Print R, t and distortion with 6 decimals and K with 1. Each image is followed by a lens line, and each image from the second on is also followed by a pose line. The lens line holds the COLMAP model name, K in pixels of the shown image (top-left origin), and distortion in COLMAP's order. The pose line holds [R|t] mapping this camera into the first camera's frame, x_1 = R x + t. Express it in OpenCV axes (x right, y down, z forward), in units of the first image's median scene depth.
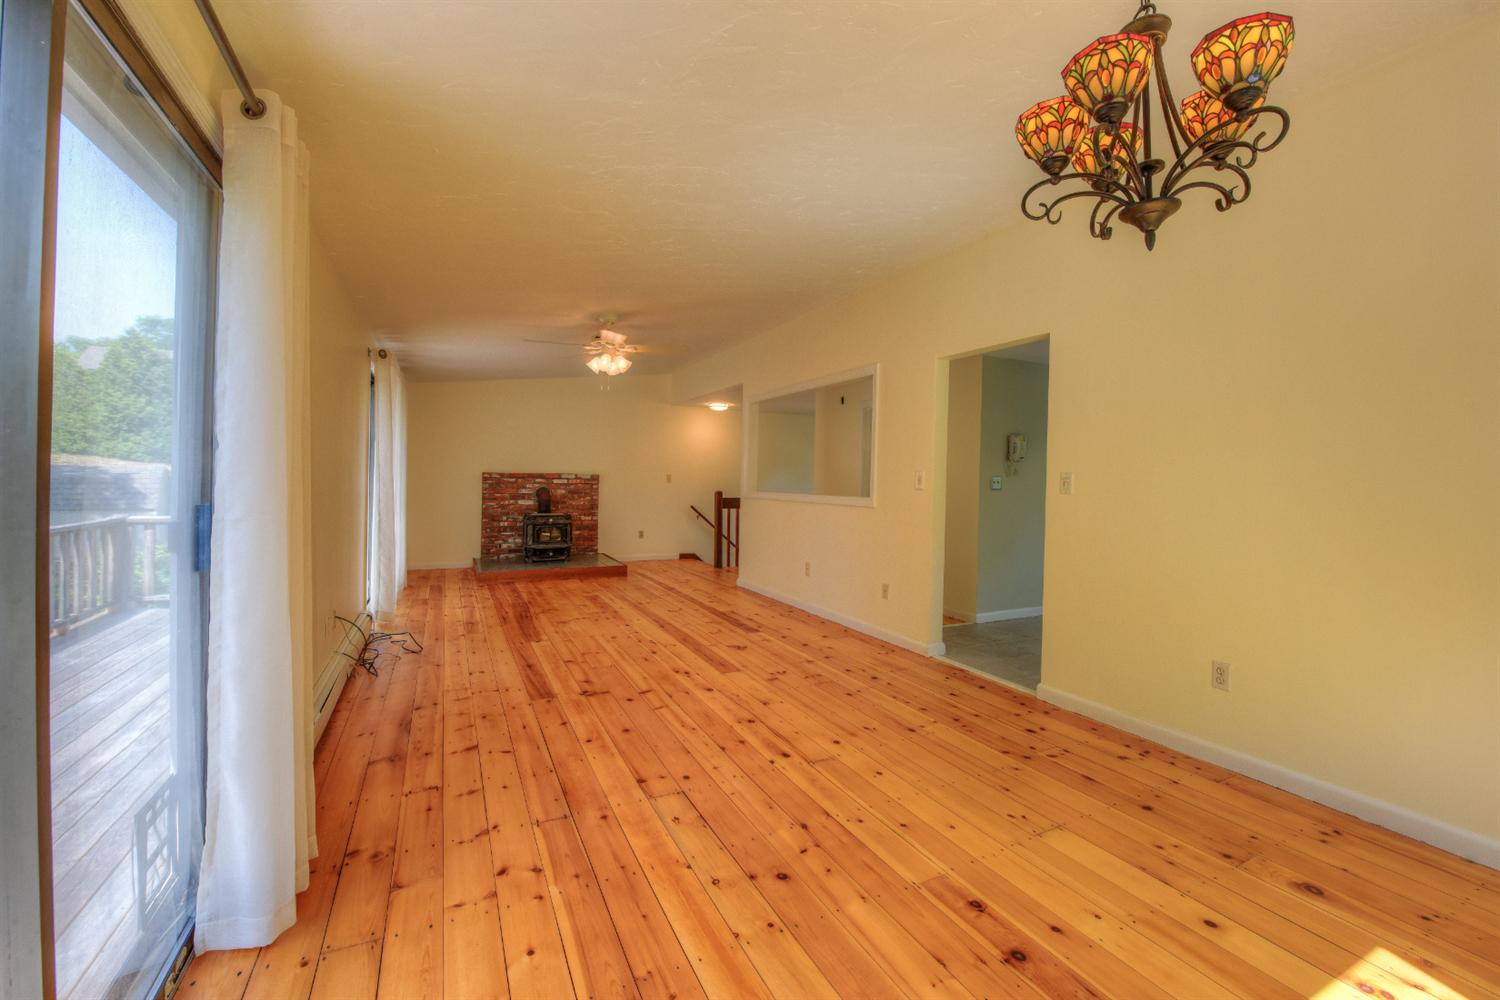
lens RADIAL K [[618.3, 0, 761.5], [0, 618.3, 495.8], [0, 0, 1]] dist [-0.014568, -0.000200]
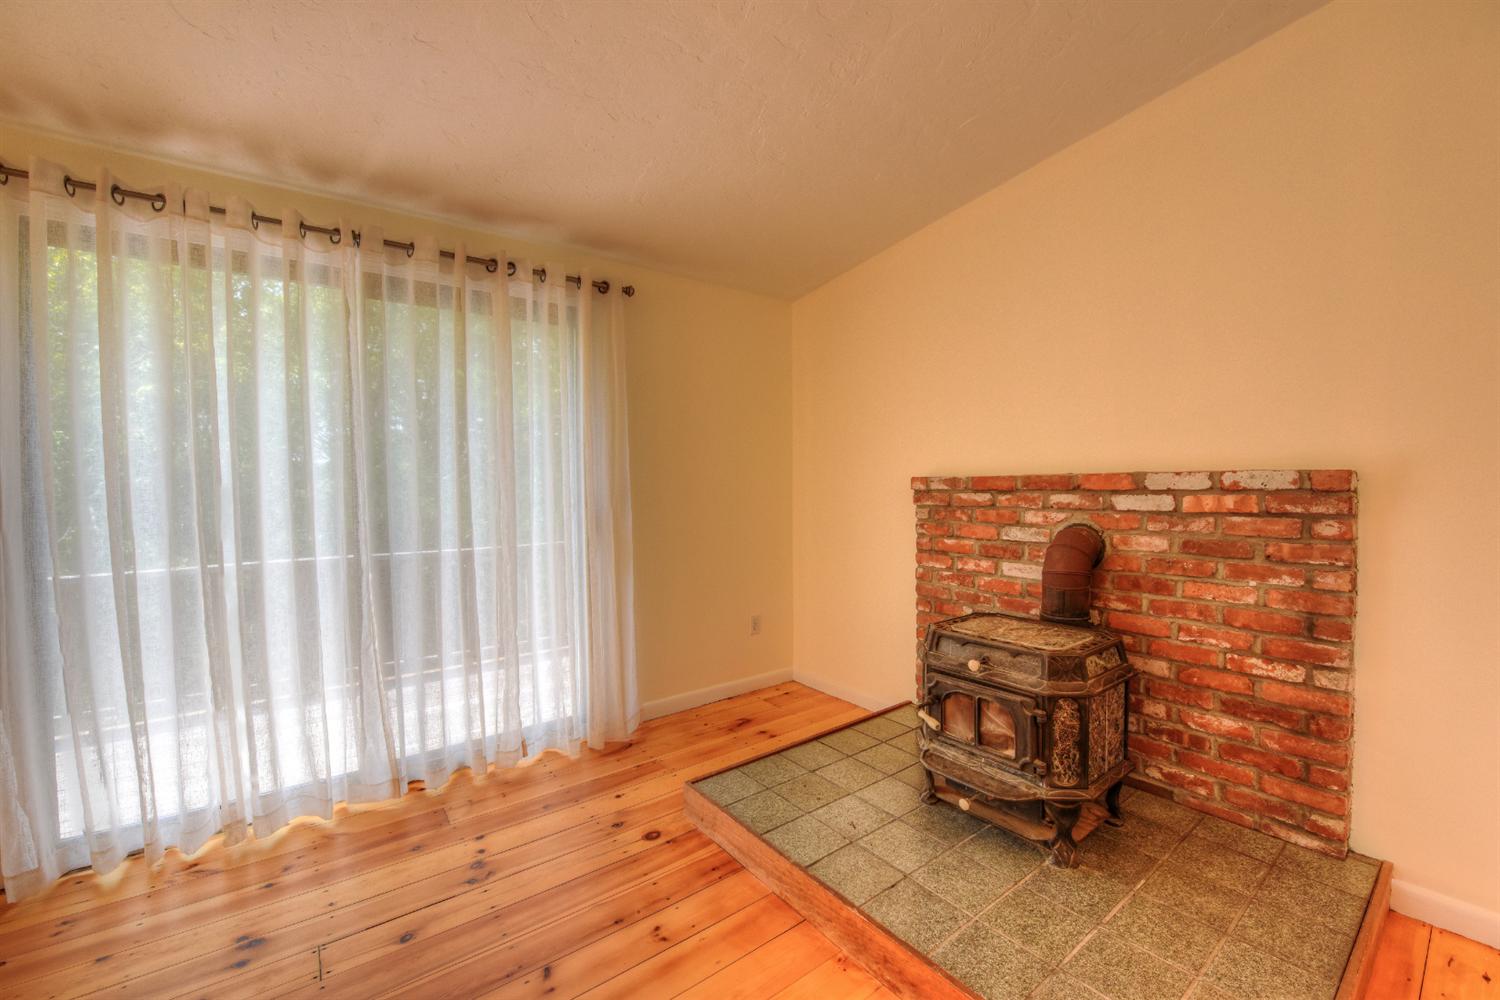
lens RADIAL K [[604.7, 0, 758.7], [0, 604.7, 500.9], [0, 0, 1]] dist [0.001681, -0.008139]
pose [[0.199995, 0.008409, -0.979761, -0.253425], [-0.014226, 0.999883, 0.005678, -0.051816], [0.979694, 0.012803, 0.200092, 1.758961]]
